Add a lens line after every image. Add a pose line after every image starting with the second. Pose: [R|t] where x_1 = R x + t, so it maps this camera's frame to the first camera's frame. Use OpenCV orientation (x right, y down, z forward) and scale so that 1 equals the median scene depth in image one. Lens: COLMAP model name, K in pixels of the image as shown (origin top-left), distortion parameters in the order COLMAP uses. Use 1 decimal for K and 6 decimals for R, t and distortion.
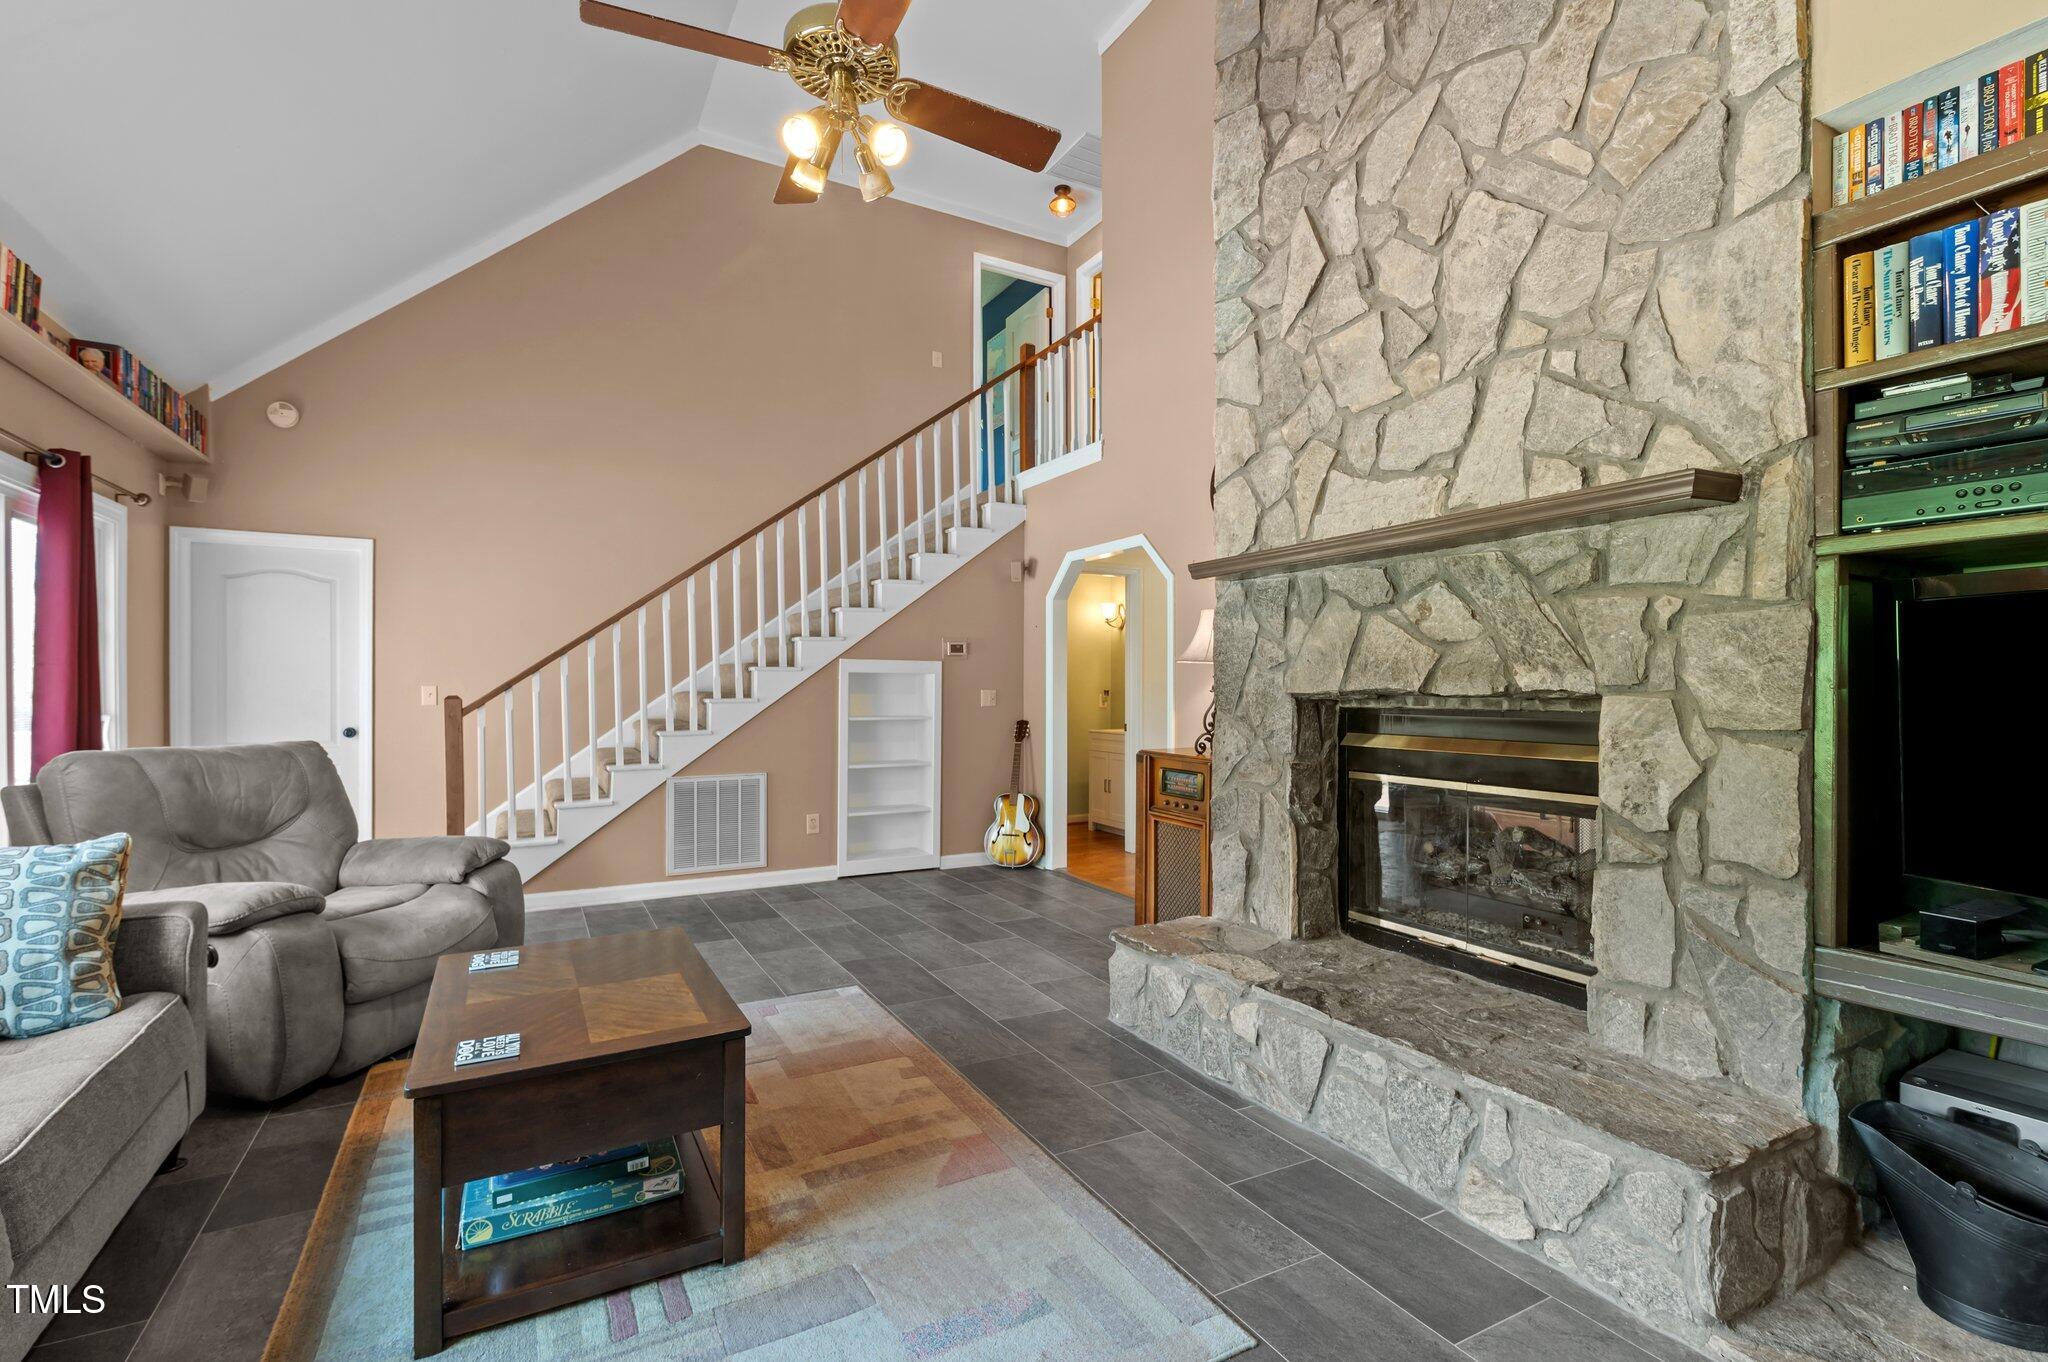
lens RADIAL K [[894.1, 0, 1024.0], [0, 894.1, 681.0], [0, 0, 1]] dist [0.000496, -0.008748]
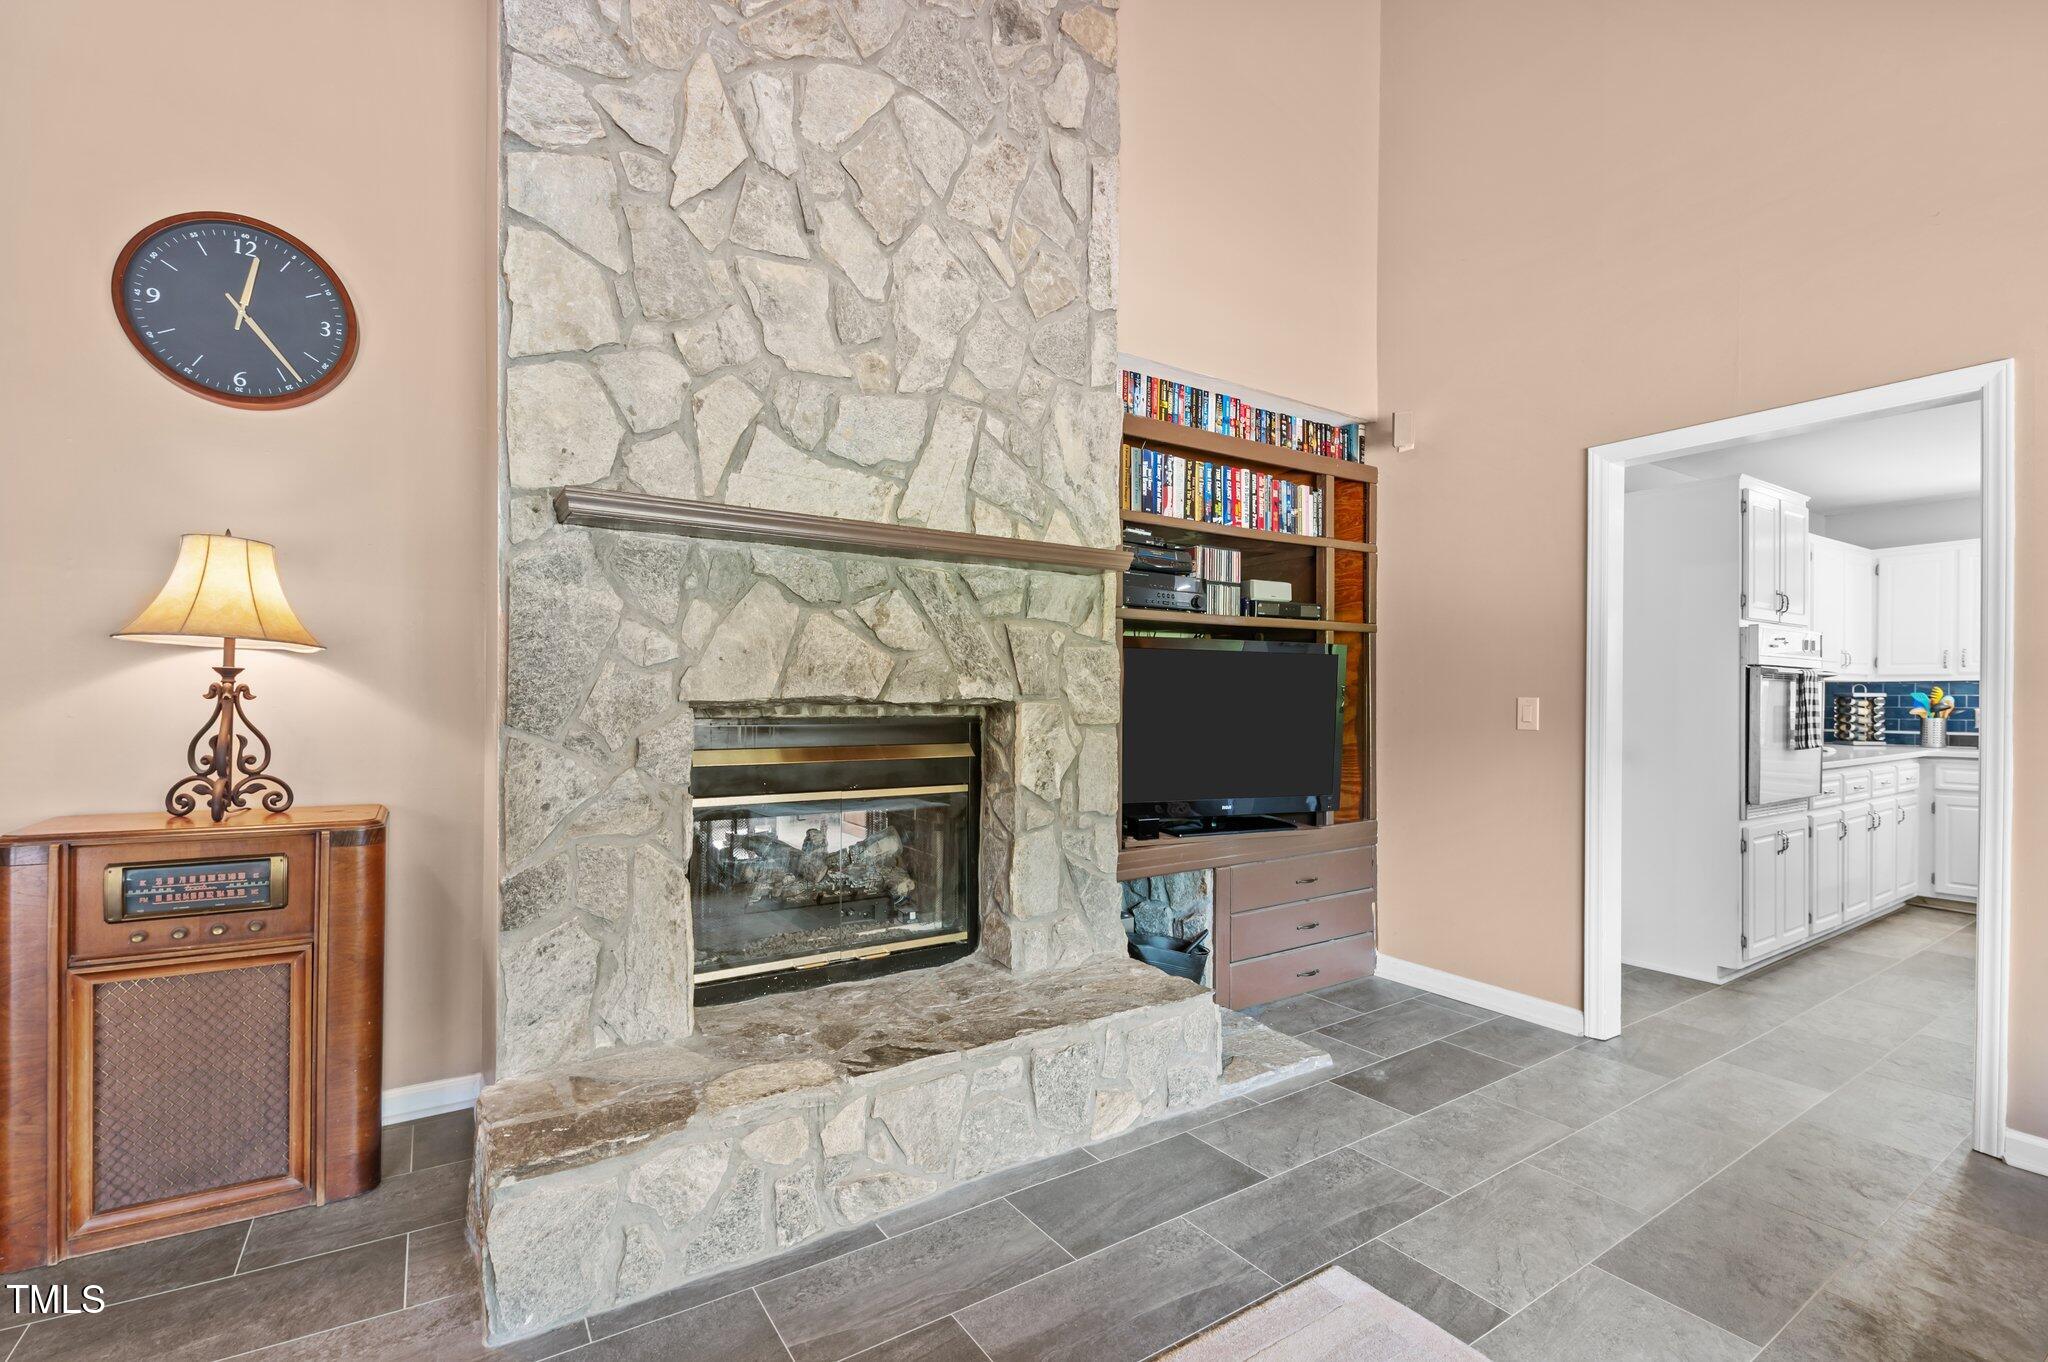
lens RADIAL K [[893.7, 0, 1002.4], [0, 893.7, 694.4], [0, 0, 1]] dist [-0.000565, -0.000606]
pose [[-0.070317, 0.001493, 0.997524, -0.554260], [-0.014859, 0.999886, -0.002544, 0.007425], [-0.997414, -0.015001, -0.070286, 0.974967]]
